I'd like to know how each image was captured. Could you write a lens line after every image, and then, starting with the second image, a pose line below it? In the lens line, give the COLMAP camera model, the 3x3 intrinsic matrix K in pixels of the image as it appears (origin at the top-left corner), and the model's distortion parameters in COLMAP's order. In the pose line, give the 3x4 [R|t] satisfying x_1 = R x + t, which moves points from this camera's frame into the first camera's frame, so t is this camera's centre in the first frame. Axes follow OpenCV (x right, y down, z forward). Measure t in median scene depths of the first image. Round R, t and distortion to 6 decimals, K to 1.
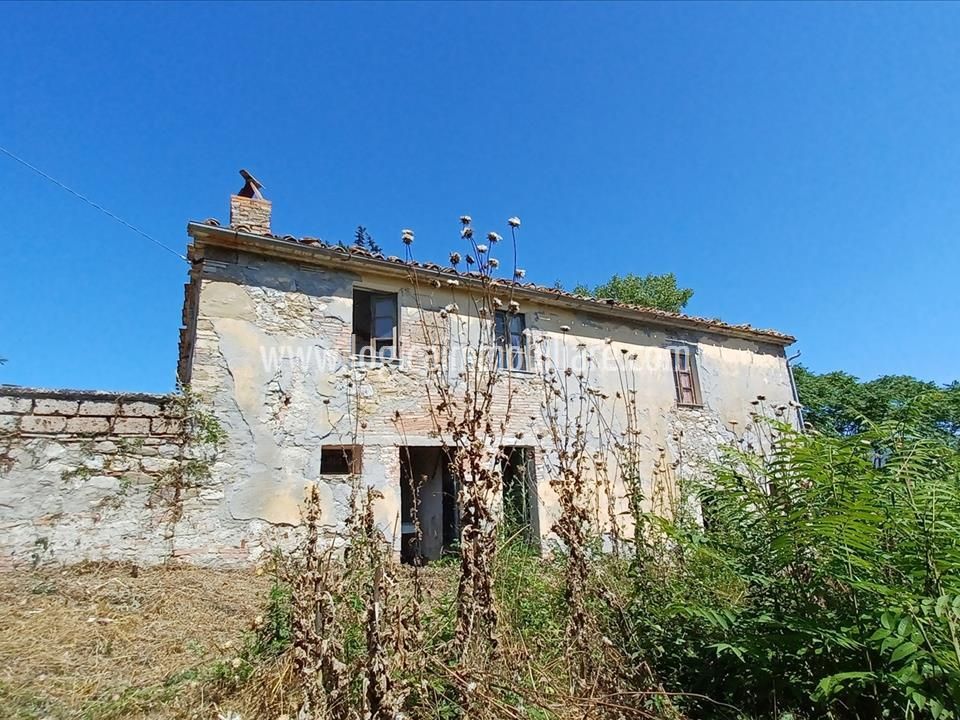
lens RADIAL K [[491.0, 0, 480.8], [0, 491.0, 359.6], [0, 0, 1]] dist [-0.005985, -0.003022]
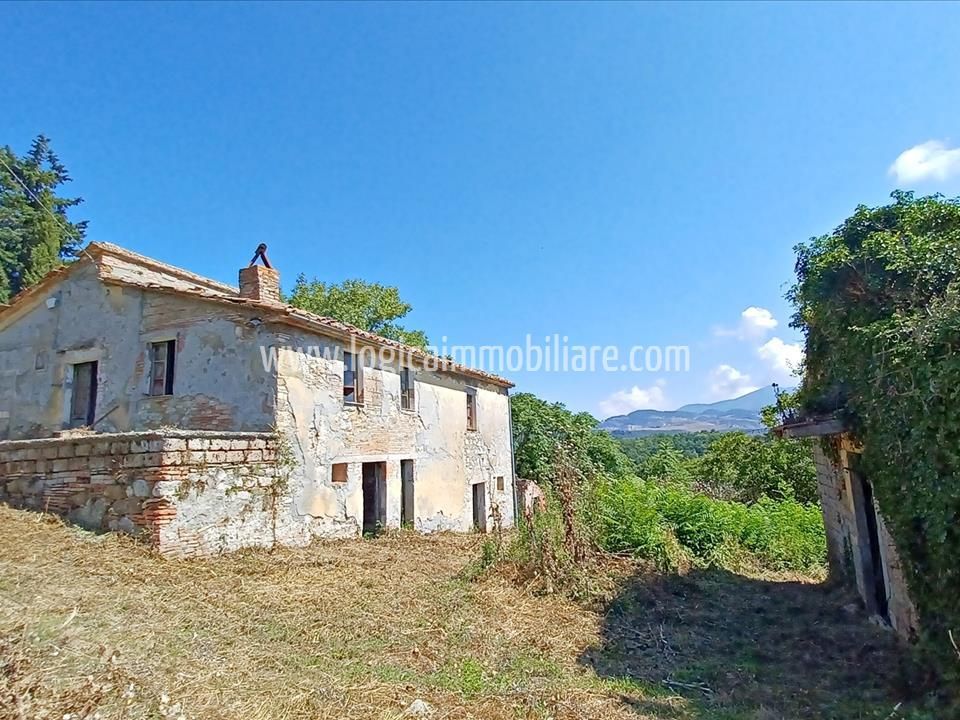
lens RADIAL K [[522.5, 0, 479.9], [0, 522.5, 358.9], [0, 0, 1]] dist [0.001445, -0.000432]
pose [[0.779542, 0.127954, 0.613142, -1.129983], [-0.160850, 0.986978, -0.001464, -0.244374], [-0.605344, -0.097483, 0.789972, -0.581989]]
